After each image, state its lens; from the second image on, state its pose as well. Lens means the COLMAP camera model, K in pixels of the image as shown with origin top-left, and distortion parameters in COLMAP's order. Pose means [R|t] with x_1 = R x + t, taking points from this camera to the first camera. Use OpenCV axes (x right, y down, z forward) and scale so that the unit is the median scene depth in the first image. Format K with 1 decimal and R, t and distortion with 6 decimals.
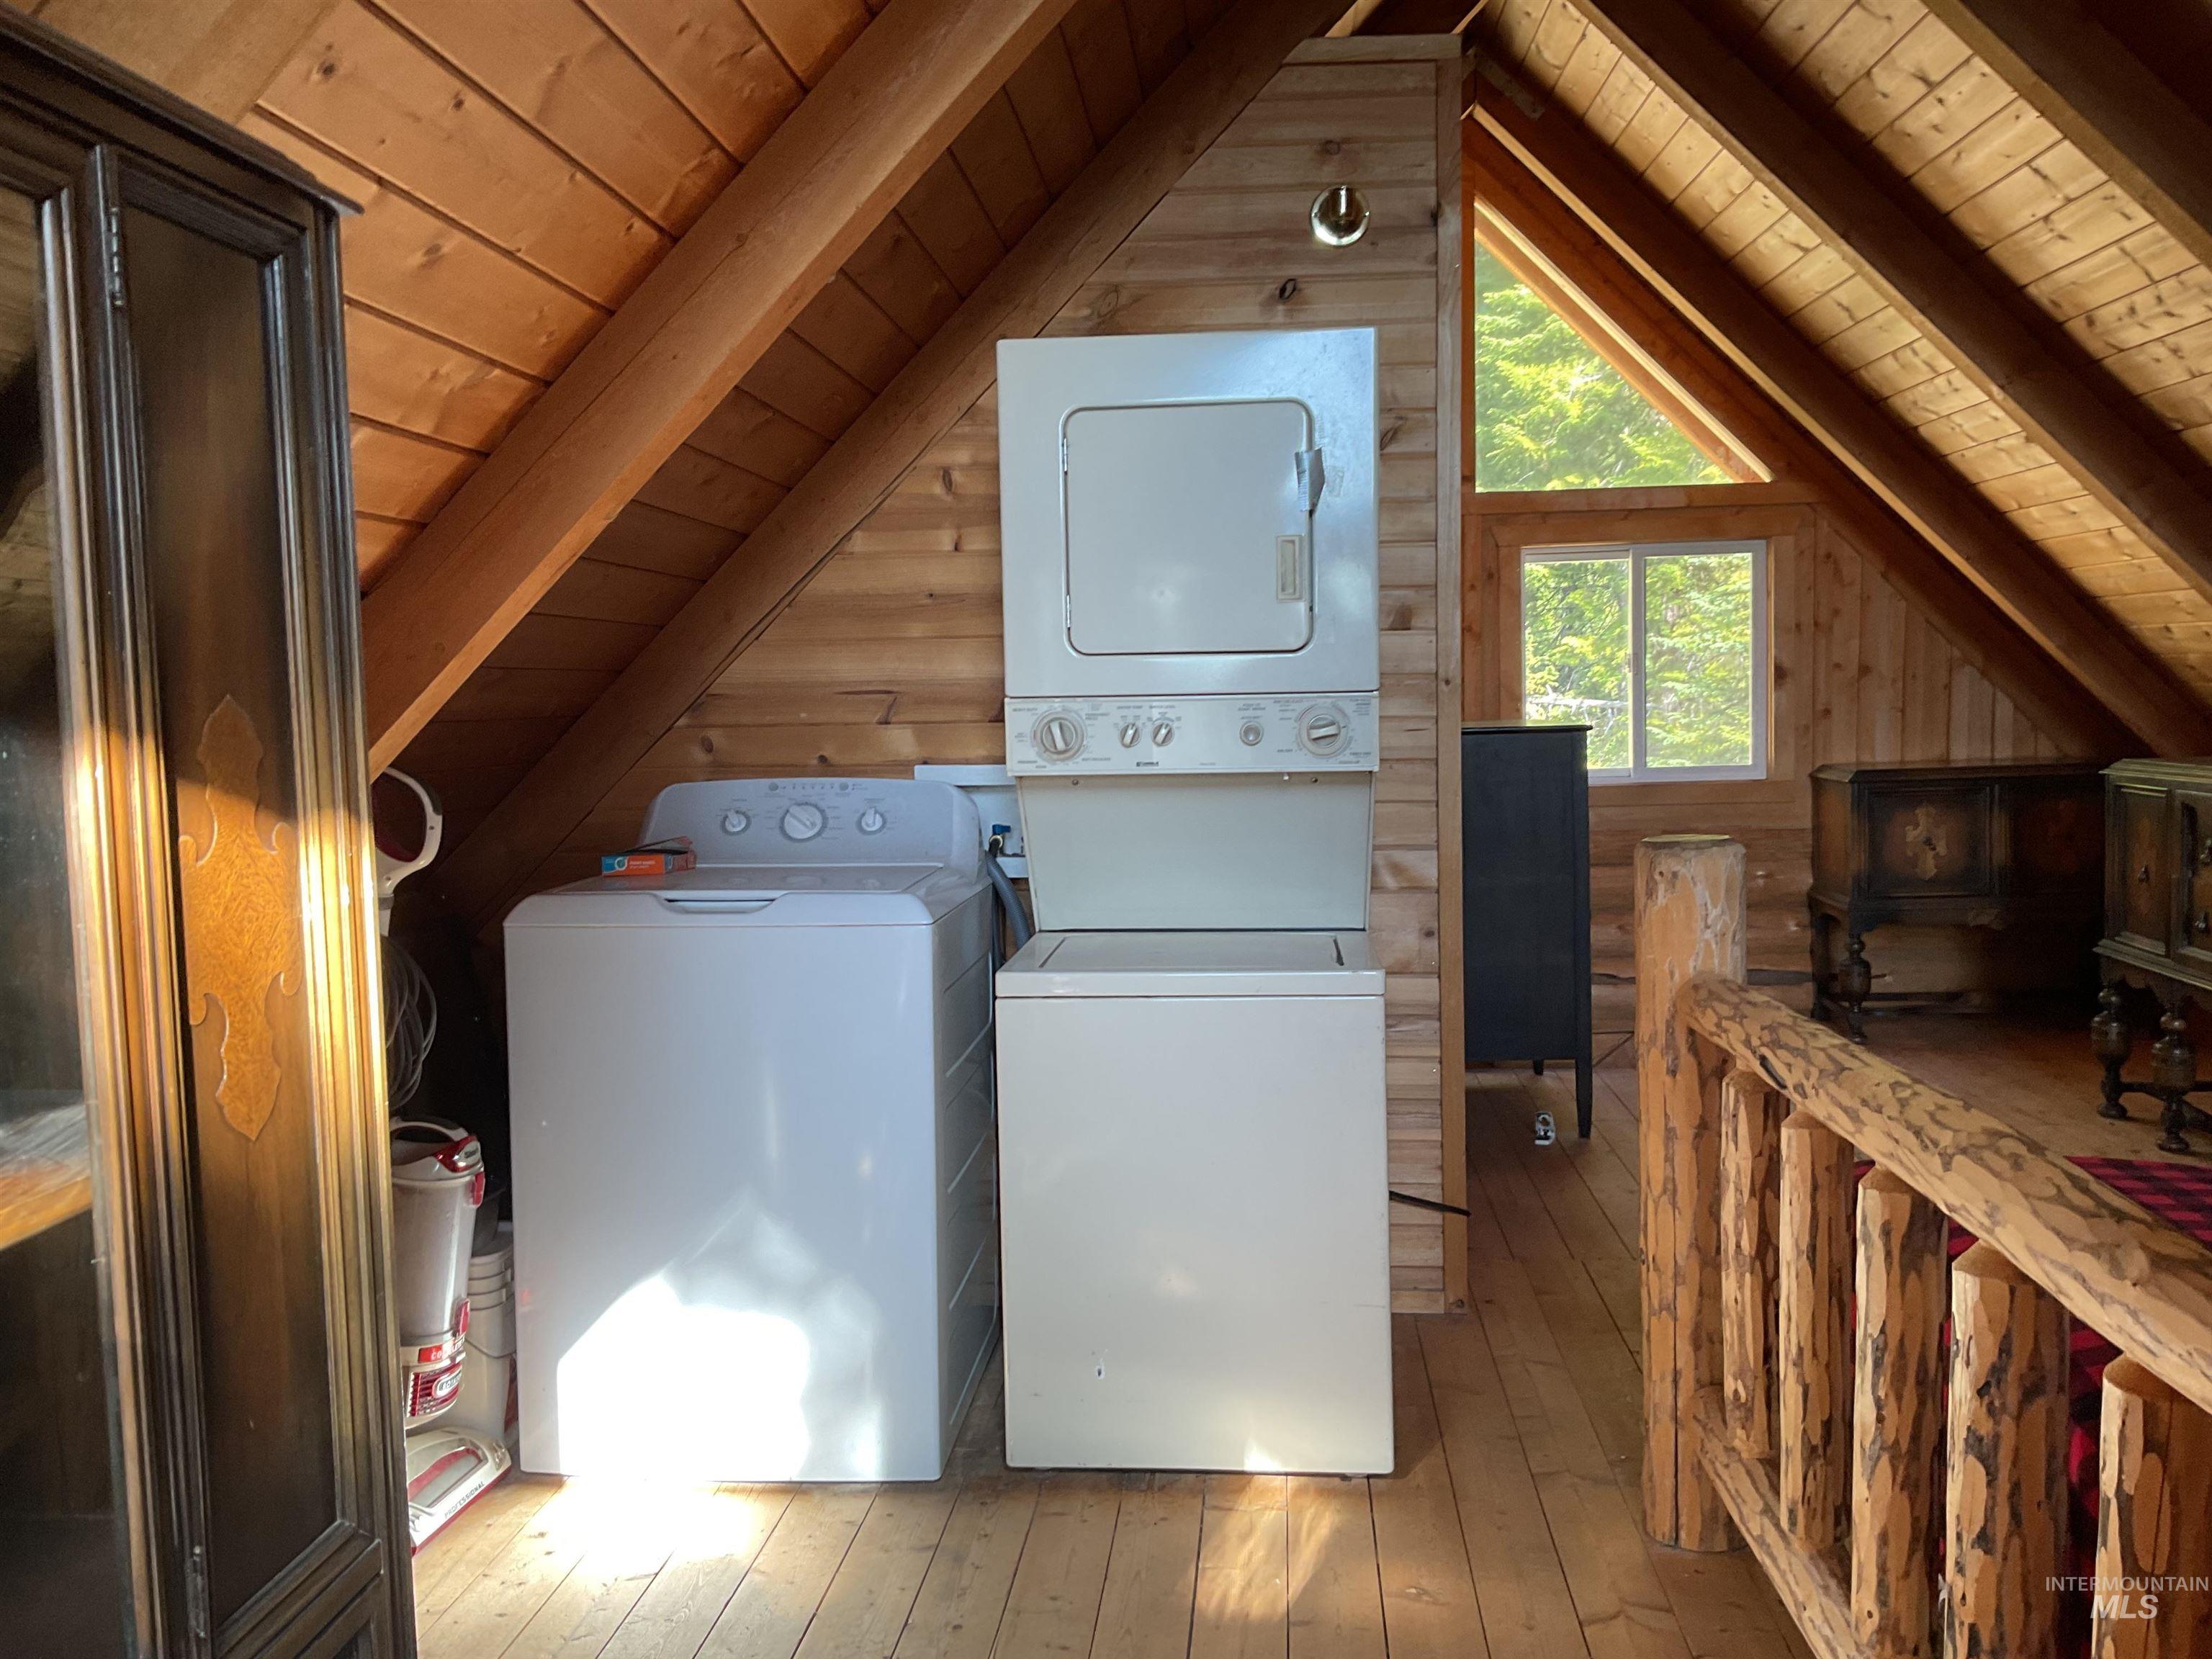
lens RADIAL K [[1846.4, 0, 1108.6], [0, 1846.4, 853.2], [0, 0, 1]] dist [0.030725, -0.054830]
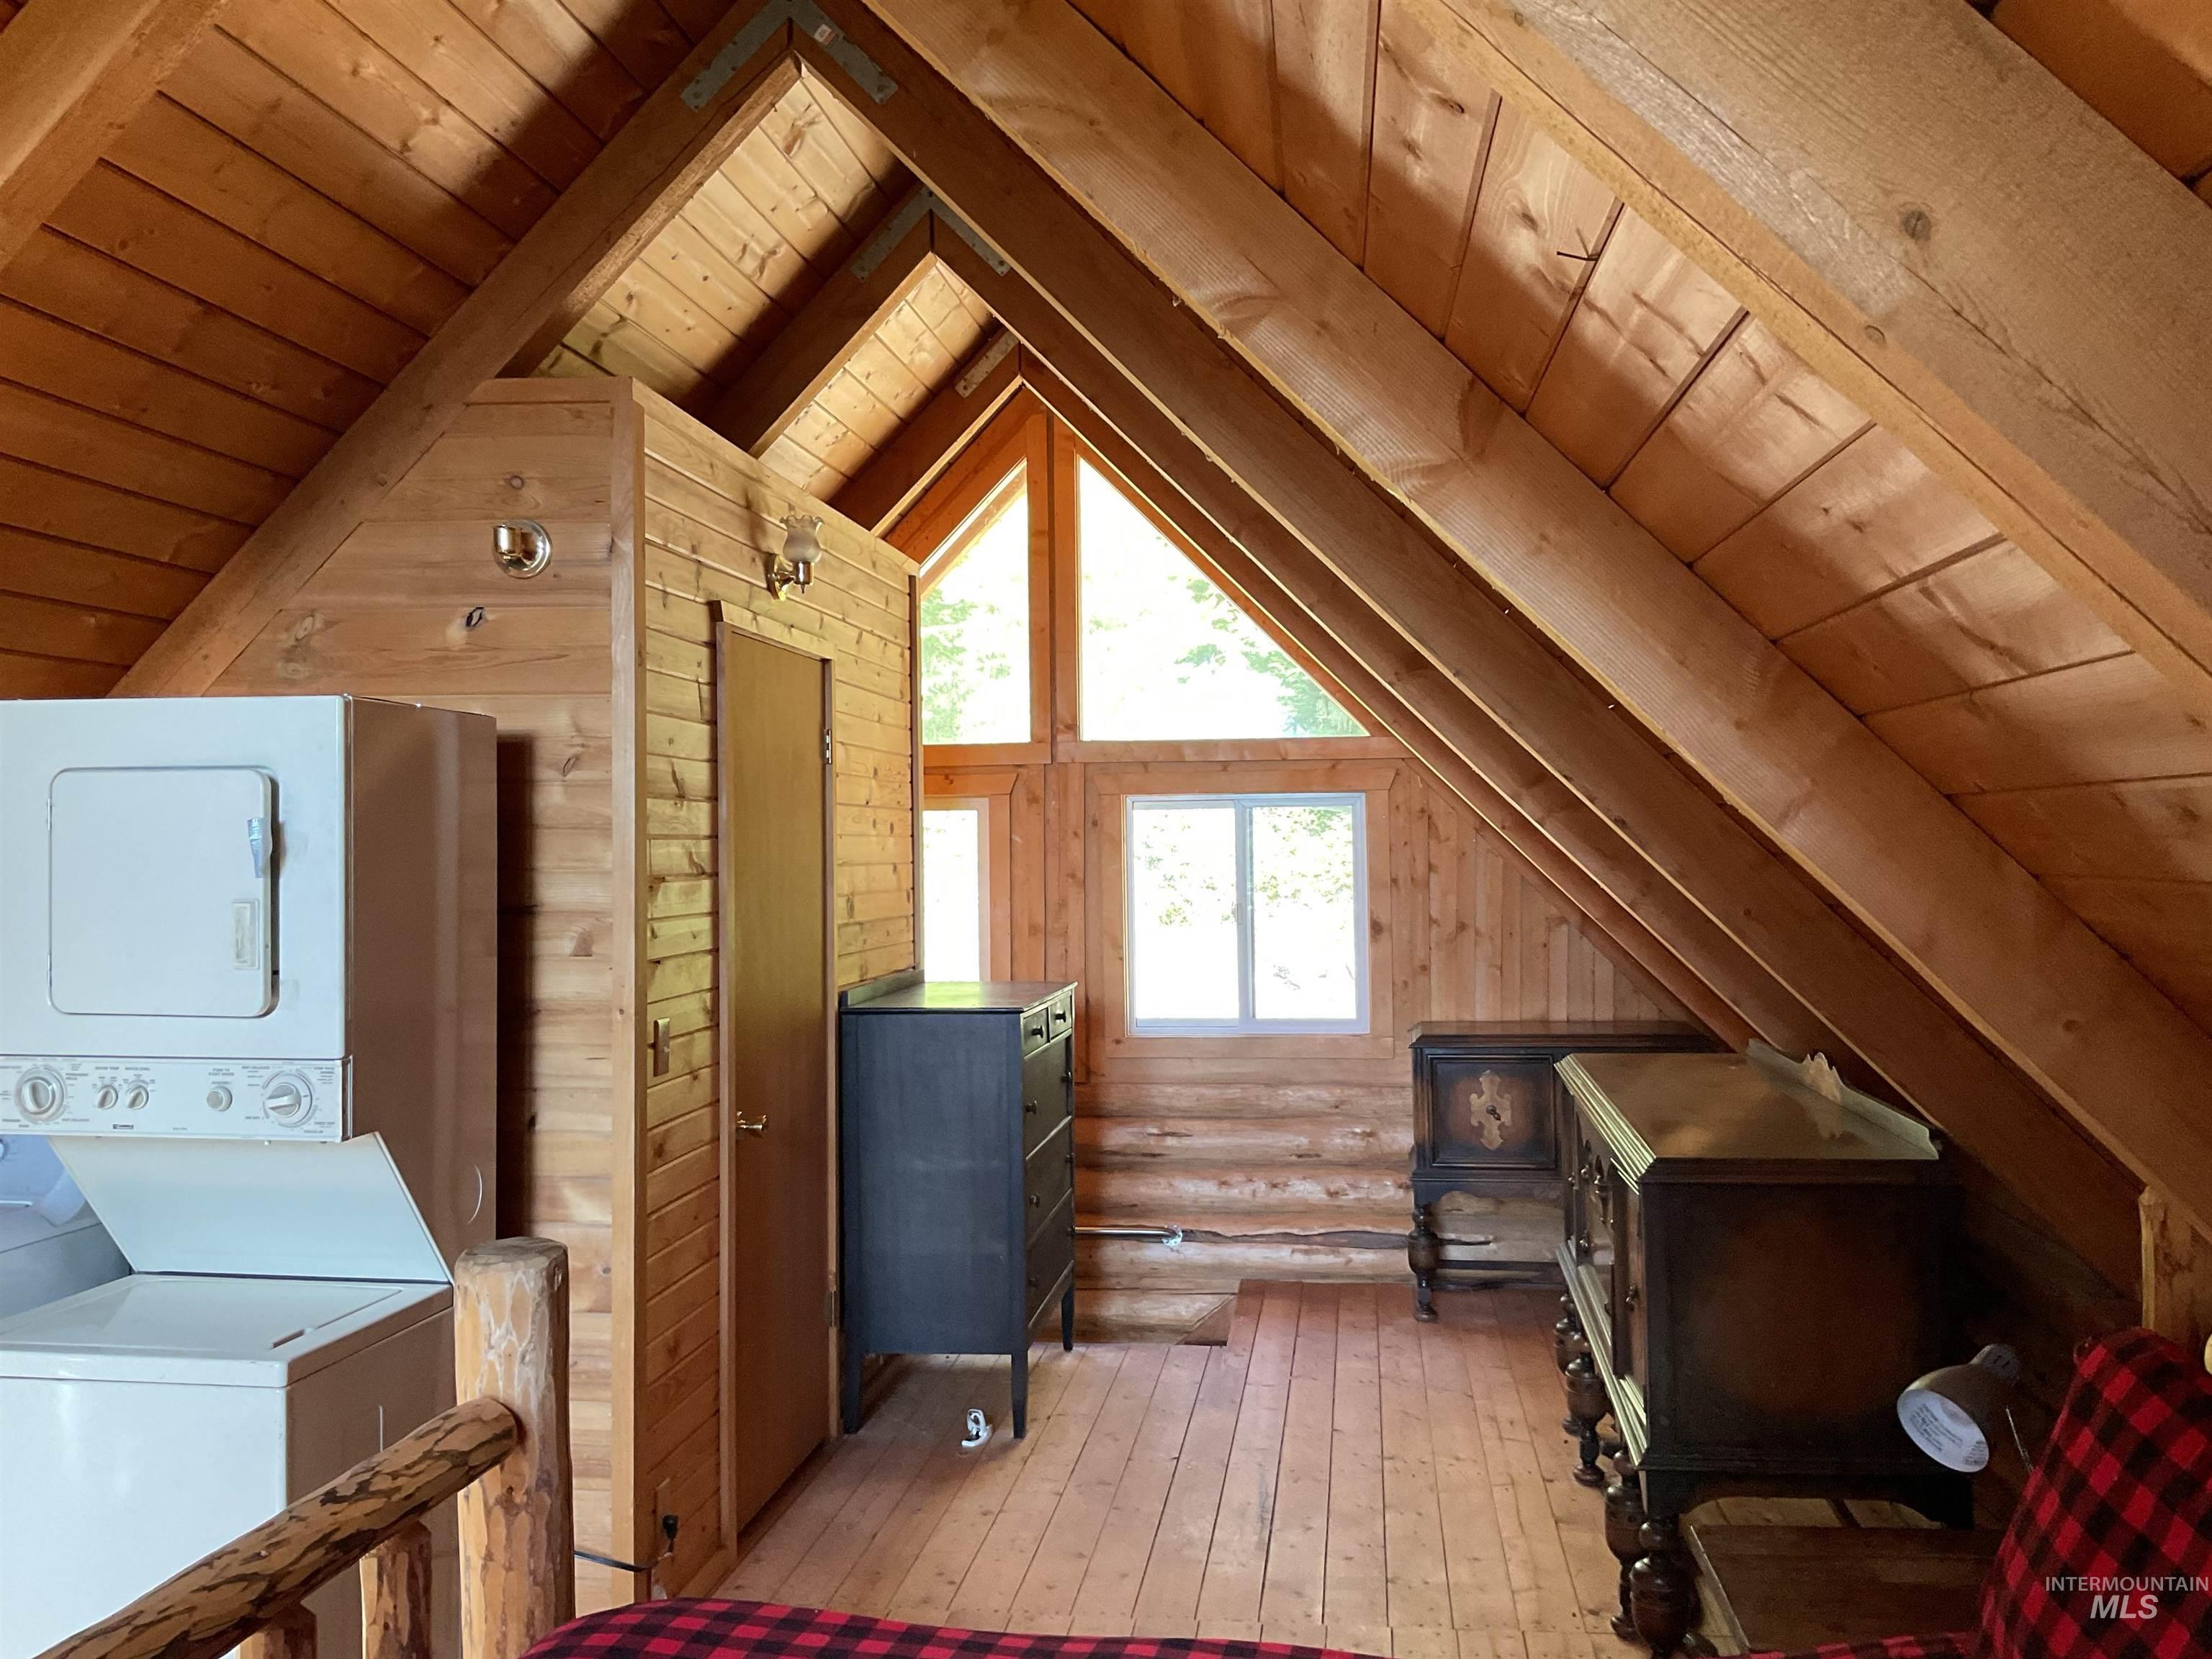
lens RADIAL K [[1846.4, 0, 1127.1], [0, 1846.4, 824.2], [0, 0, 1]] dist [0.030725, -0.054830]
pose [[0.999396, 0.014884, -0.031408, 0.339458], [-0.017866, 0.995131, -0.096928, -0.071280], [0.029813, 0.097430, 0.994796, 0.013828]]
